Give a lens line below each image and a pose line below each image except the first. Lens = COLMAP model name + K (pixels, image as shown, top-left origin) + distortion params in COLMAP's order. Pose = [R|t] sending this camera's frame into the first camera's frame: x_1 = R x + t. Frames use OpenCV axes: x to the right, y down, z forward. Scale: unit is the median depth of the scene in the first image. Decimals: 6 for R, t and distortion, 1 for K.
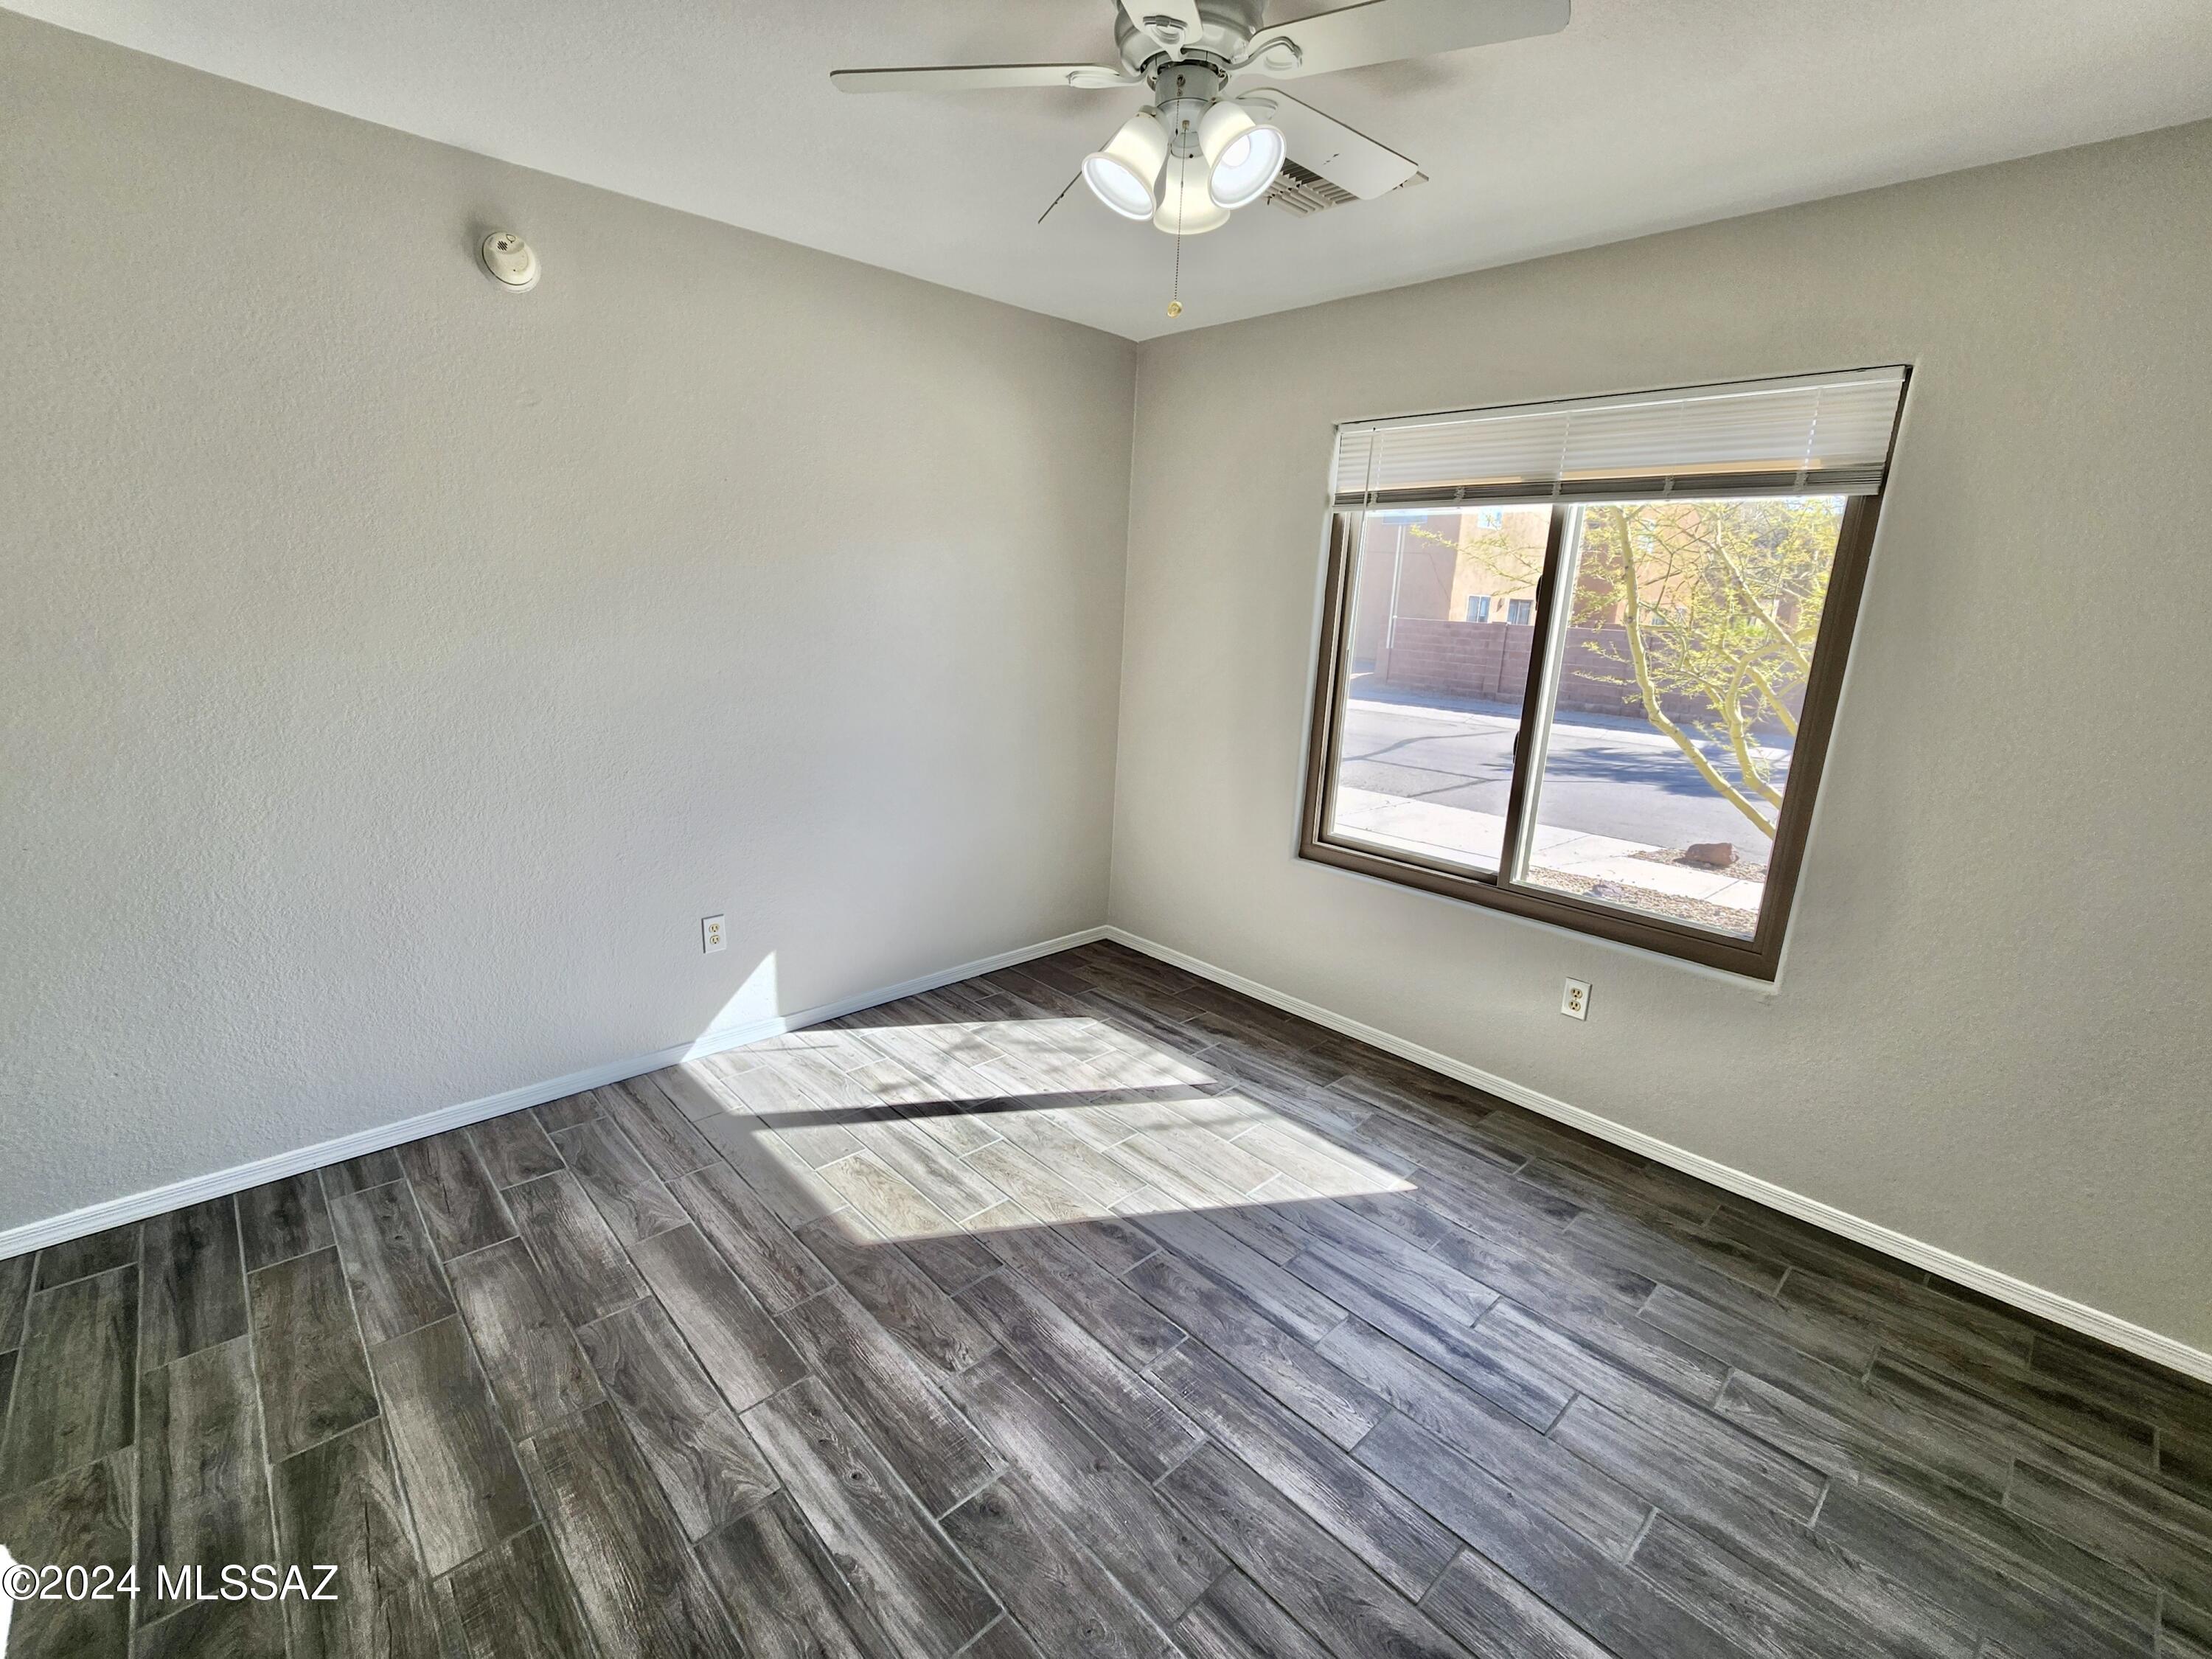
lens RADIAL K [[967.8, 0, 1094.3], [0, 967.8, 824.0], [0, 0, 1]] dist [0.004840, -0.003002]
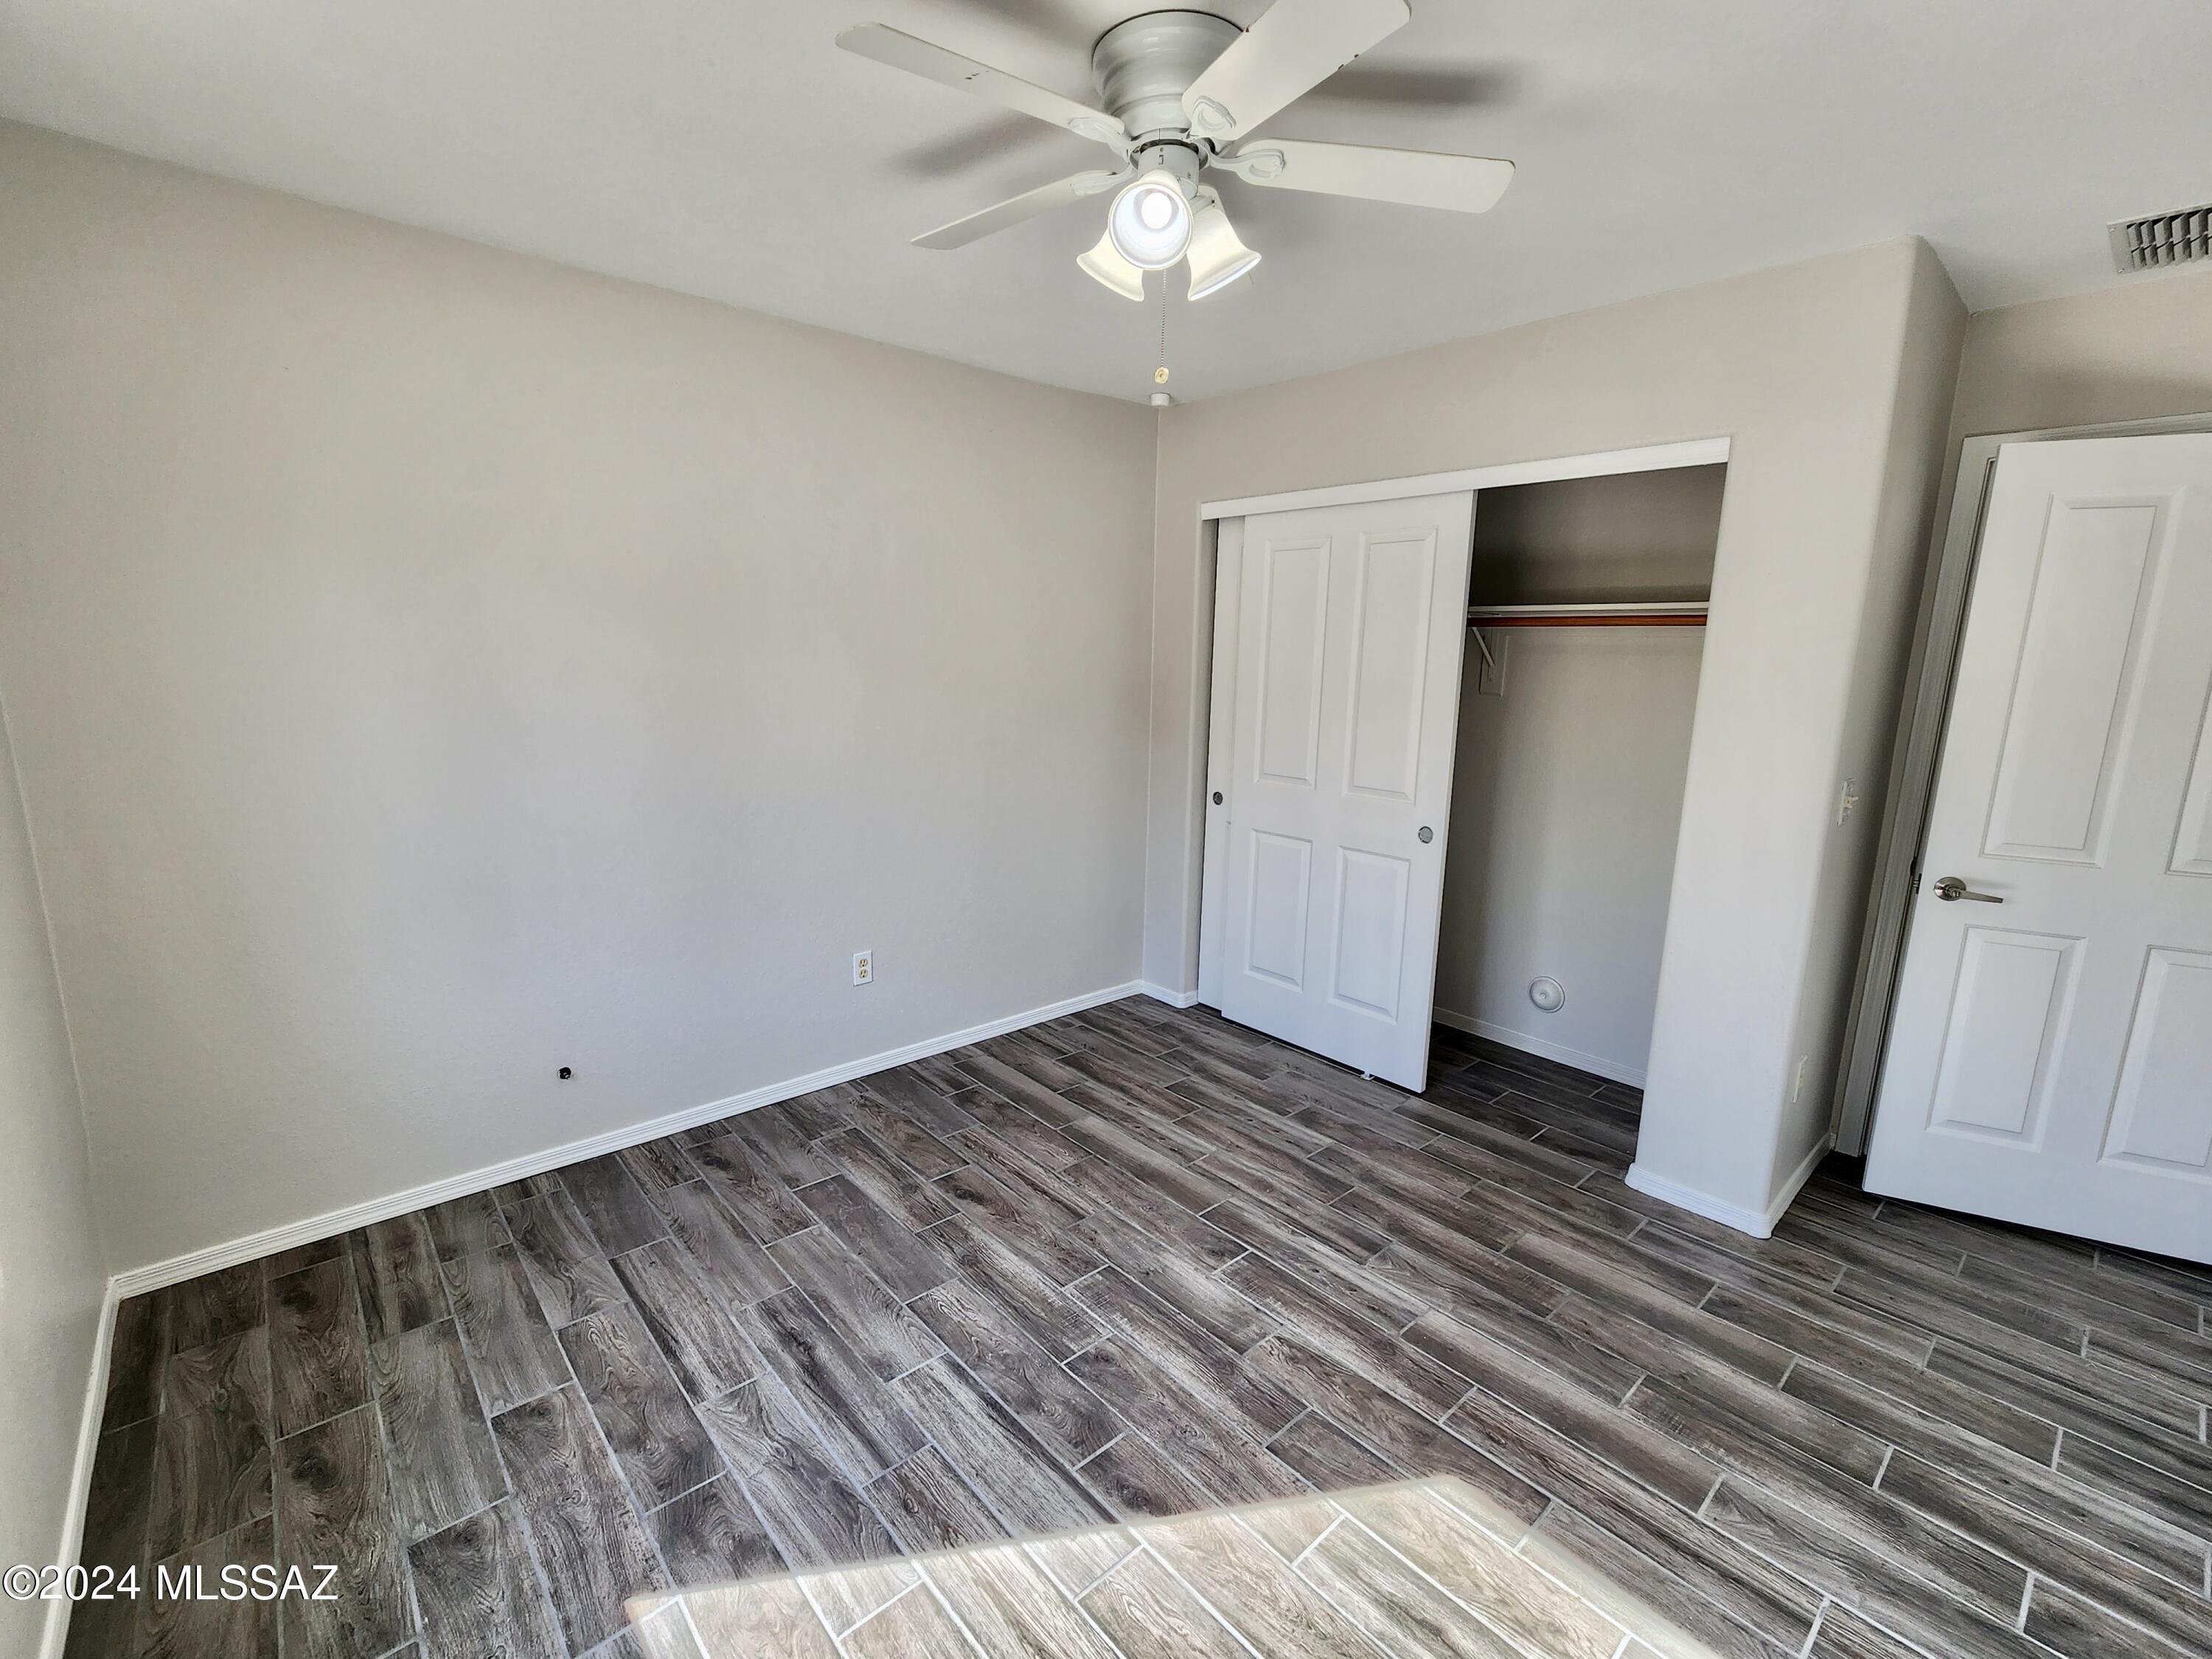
lens RADIAL K [[967.8, 0, 1094.3], [0, 967.8, 824.0], [0, 0, 1]] dist [0.004840, -0.003002]
pose [[-0.997660, -0.065928, 0.018084, 0.085538], [-0.052753, 0.910673, 0.409746, -0.429935], [-0.043482, 0.407833, -0.912020, 1.773907]]
